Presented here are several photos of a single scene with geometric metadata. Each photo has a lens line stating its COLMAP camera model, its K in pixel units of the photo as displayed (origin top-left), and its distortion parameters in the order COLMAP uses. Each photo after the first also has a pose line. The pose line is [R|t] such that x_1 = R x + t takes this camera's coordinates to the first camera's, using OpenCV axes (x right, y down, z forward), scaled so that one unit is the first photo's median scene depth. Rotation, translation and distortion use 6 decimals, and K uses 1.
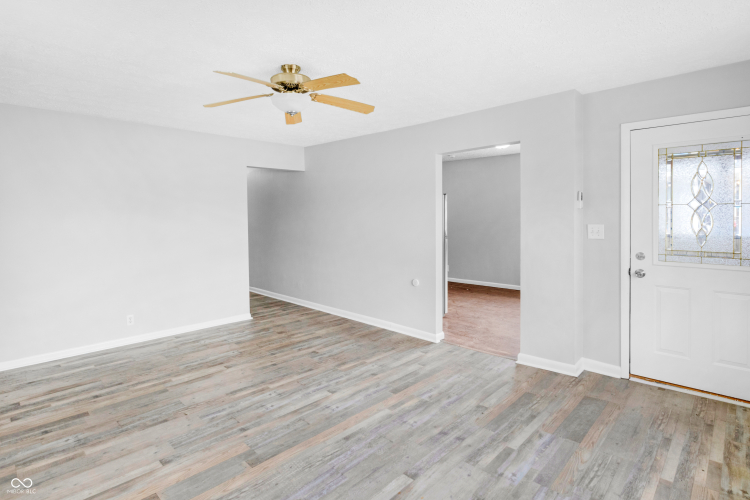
lens RADIAL K [[389.3, 0, 373.8], [0, 389.3, 244.6], [0, 0, 1]] dist [-0.009878, 0.000945]
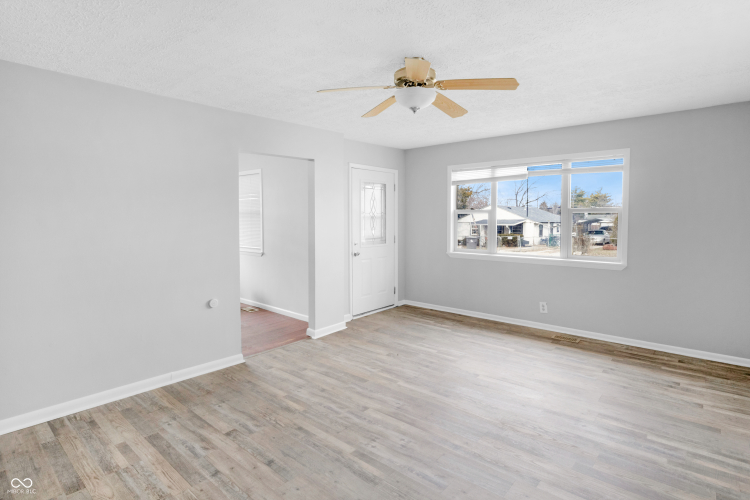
lens RADIAL K [[389.3, 0, 374.2], [0, 389.3, 256.2], [0, 0, 1]] dist [-0.009878, 0.000945]
pose [[-0.053095, -0.091811, 0.994360, -0.986626], [0.081719, 0.992025, 0.095959, -0.070631], [-0.995240, 0.086353, -0.045169, 0.974393]]
